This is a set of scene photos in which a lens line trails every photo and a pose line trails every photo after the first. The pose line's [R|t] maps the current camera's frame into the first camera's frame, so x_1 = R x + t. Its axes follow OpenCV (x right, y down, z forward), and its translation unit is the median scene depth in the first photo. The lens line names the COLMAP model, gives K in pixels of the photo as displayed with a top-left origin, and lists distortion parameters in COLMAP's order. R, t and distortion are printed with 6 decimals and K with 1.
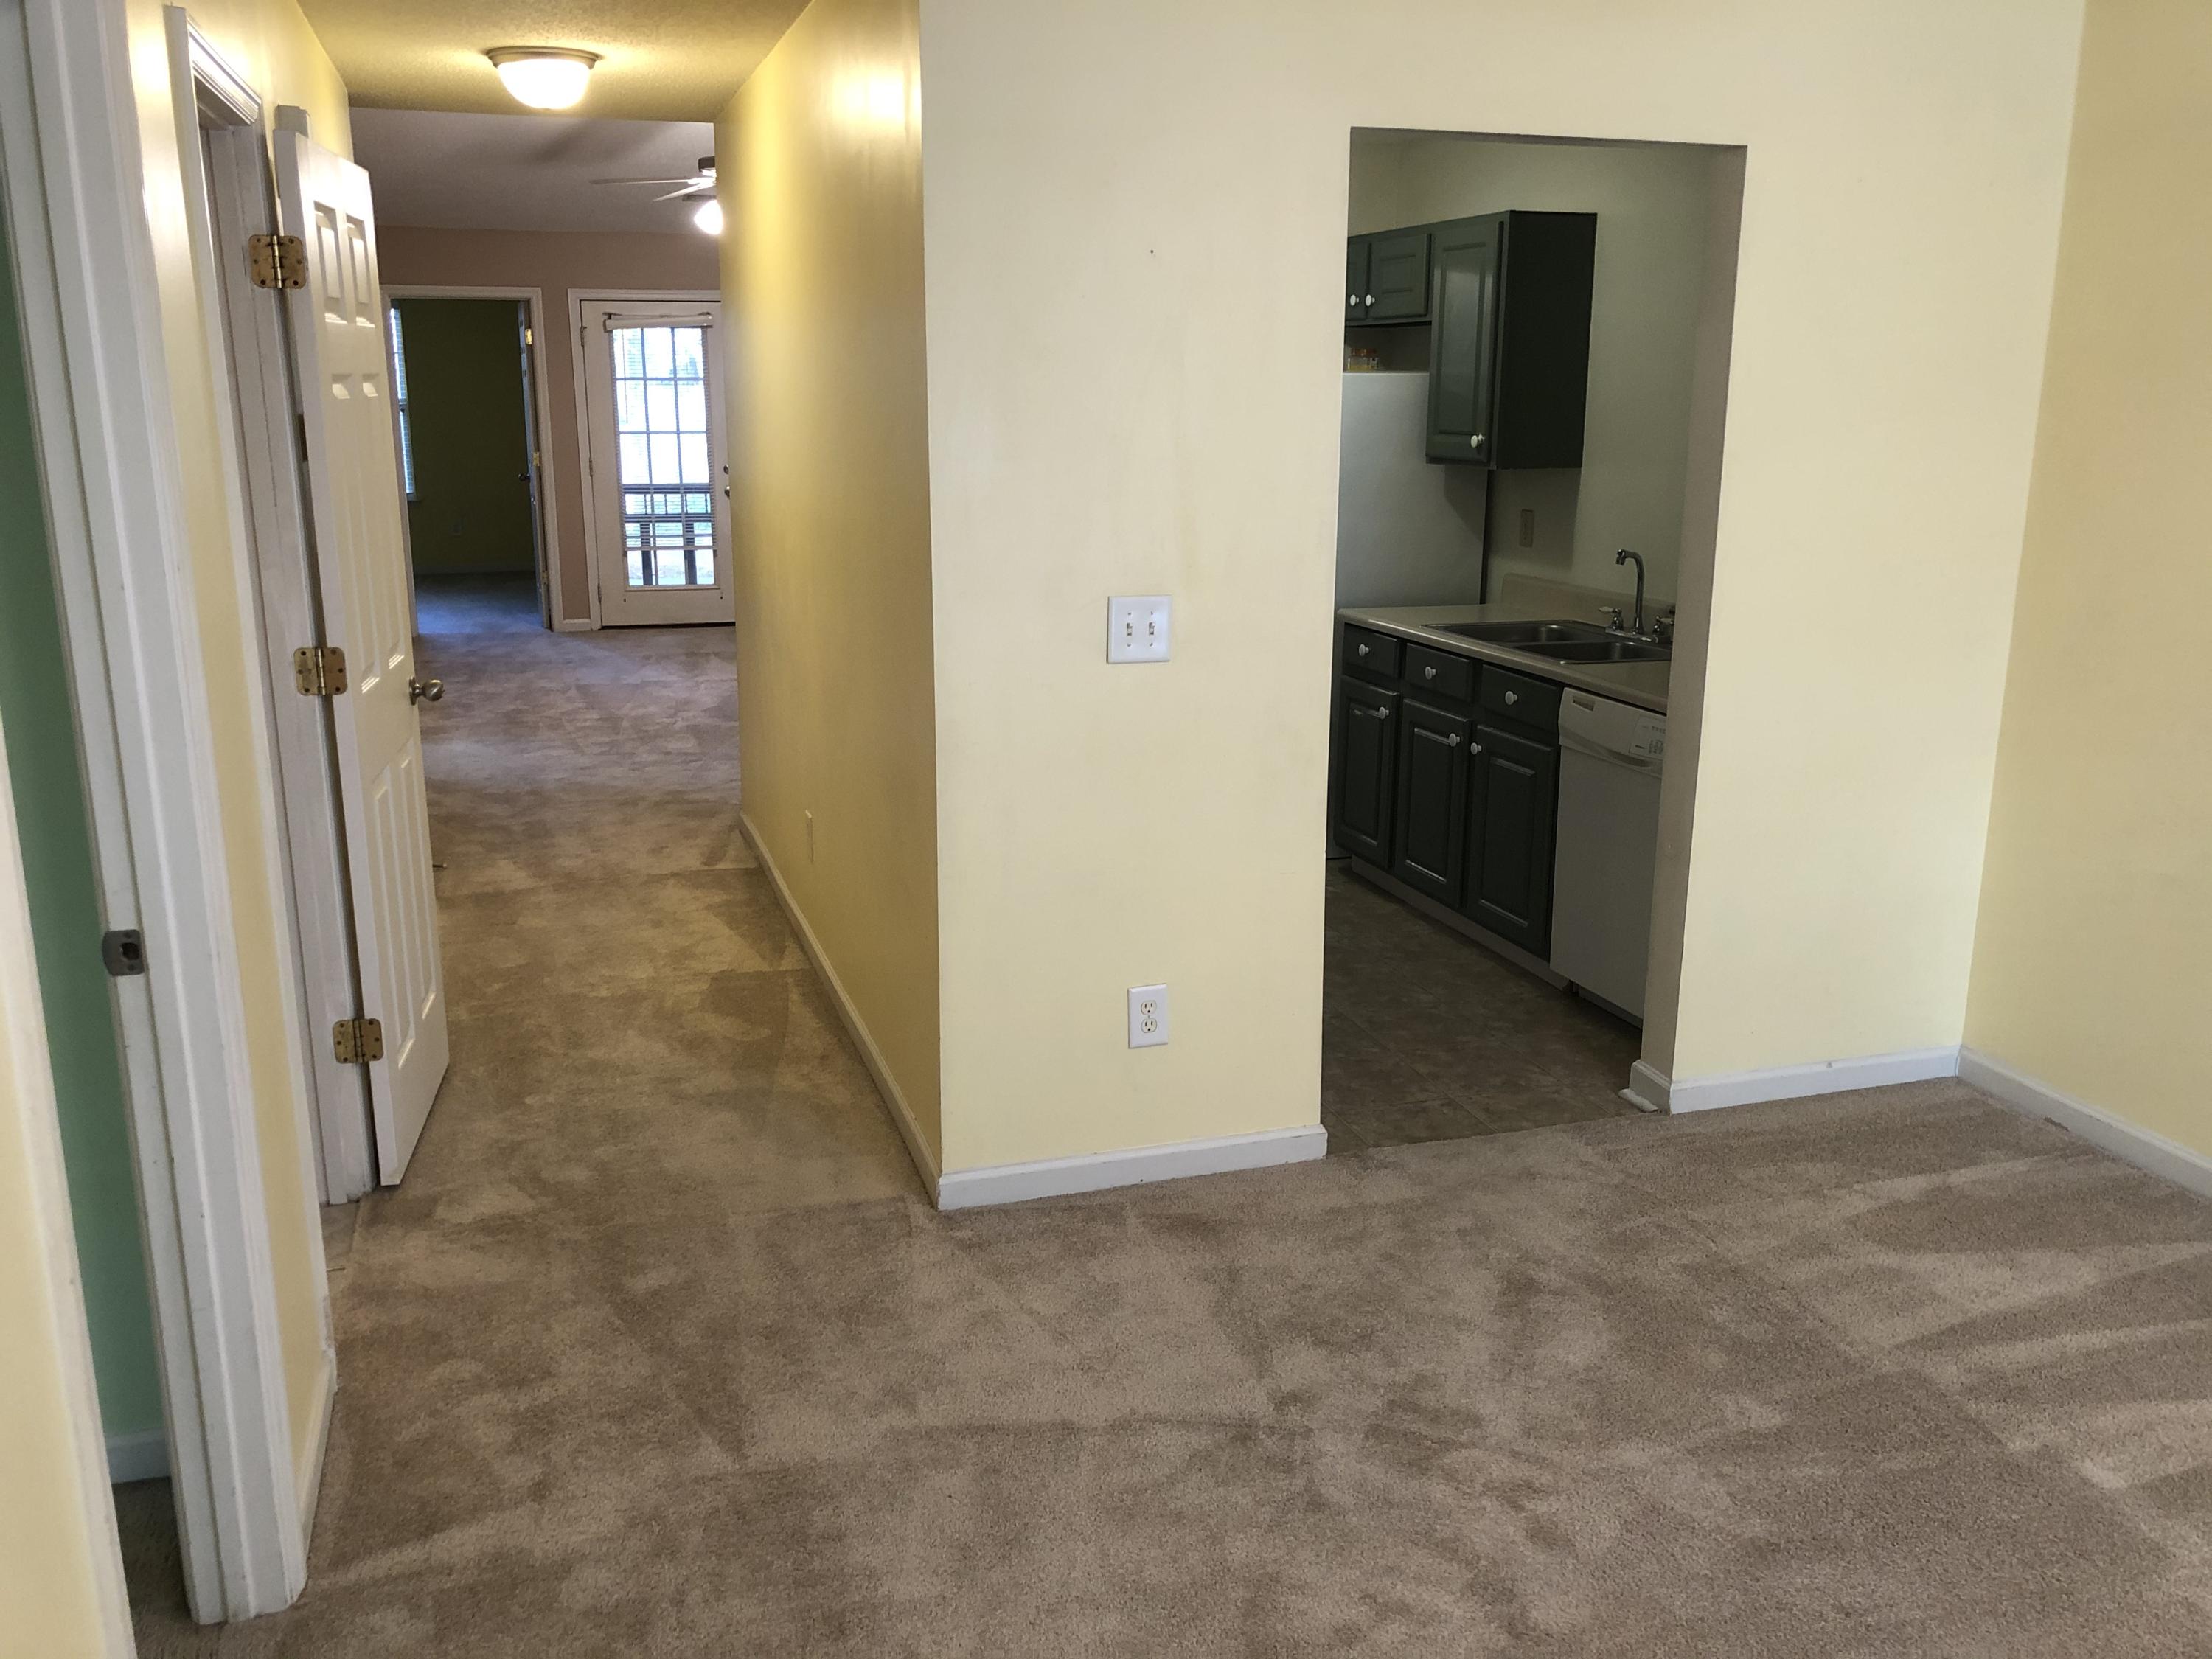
lens RADIAL K [[1799.9, 0, 1078.9], [0, 1799.9, 805.7], [0, 0, 1]] dist [0.110372, -0.308214]
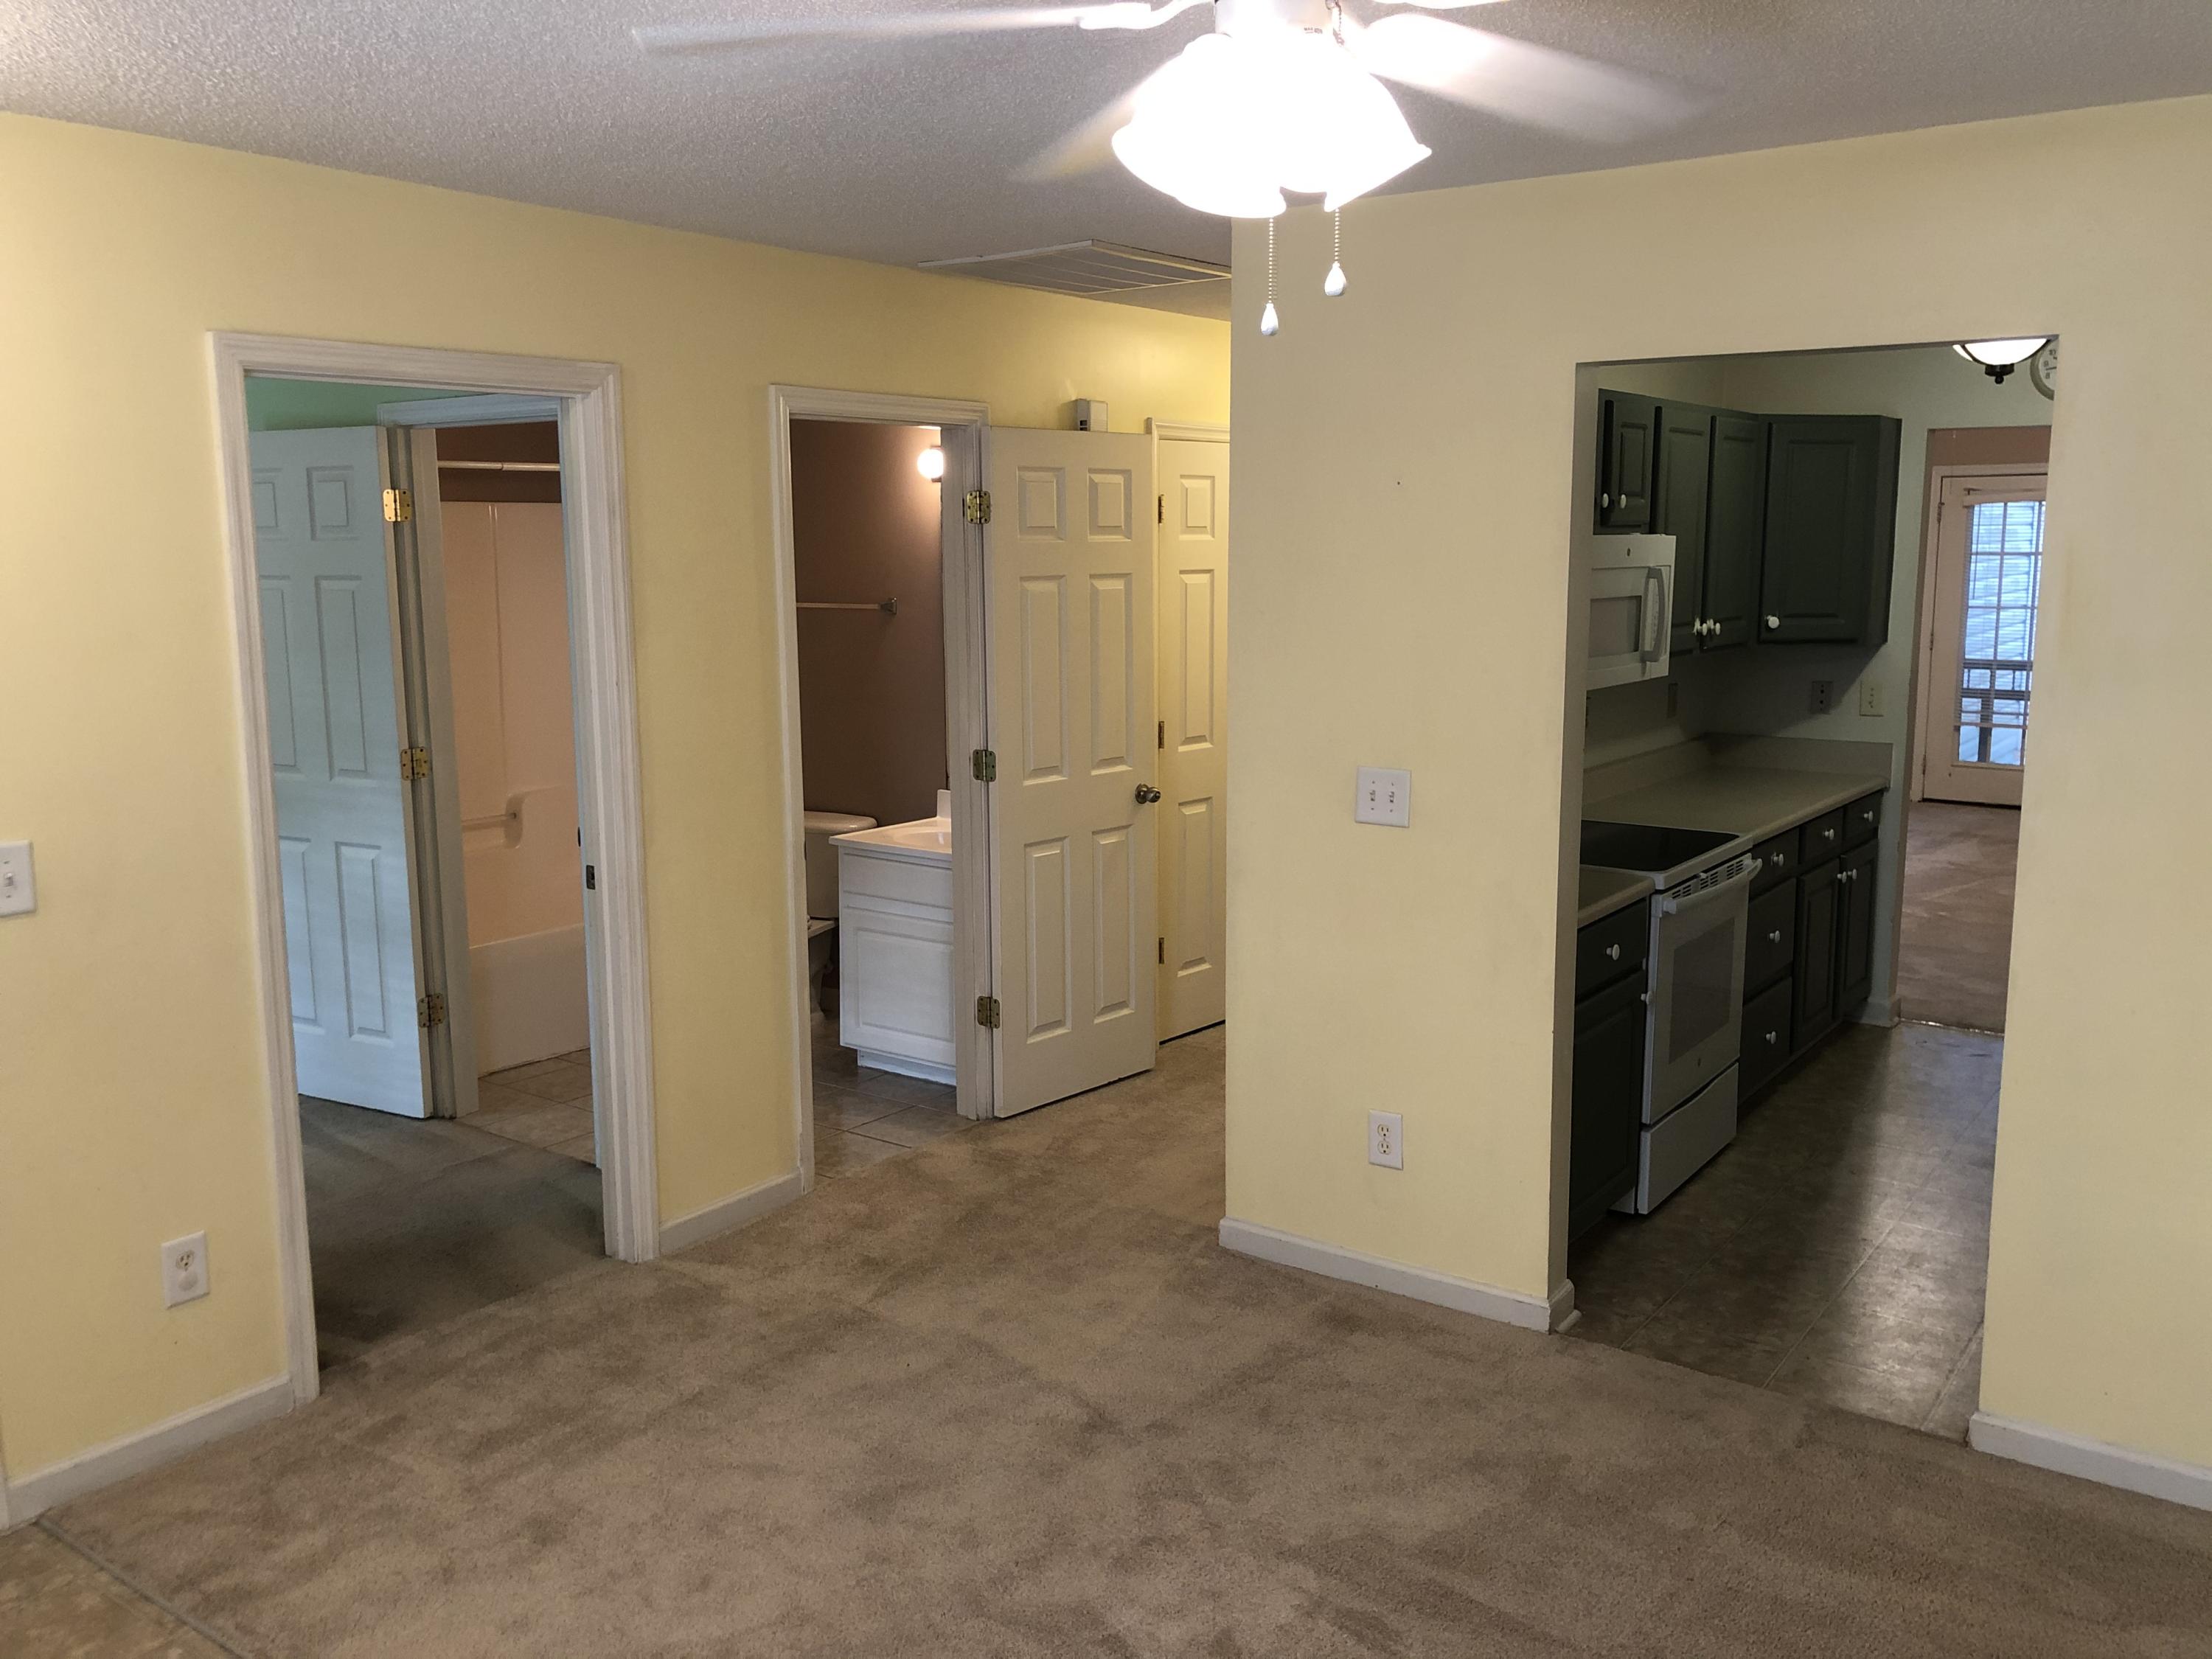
lens RADIAL K [[1805.0, 0, 1099.7], [0, 1805.0, 811.1], [0, 0, 1]] dist [0.015671, -0.014202]
pose [[0.601966, 0.118112, -0.789739, 0.493545], [-0.180965, 0.983447, 0.009144, -0.038988], [0.777746, 0.137411, 0.613375, 0.086078]]
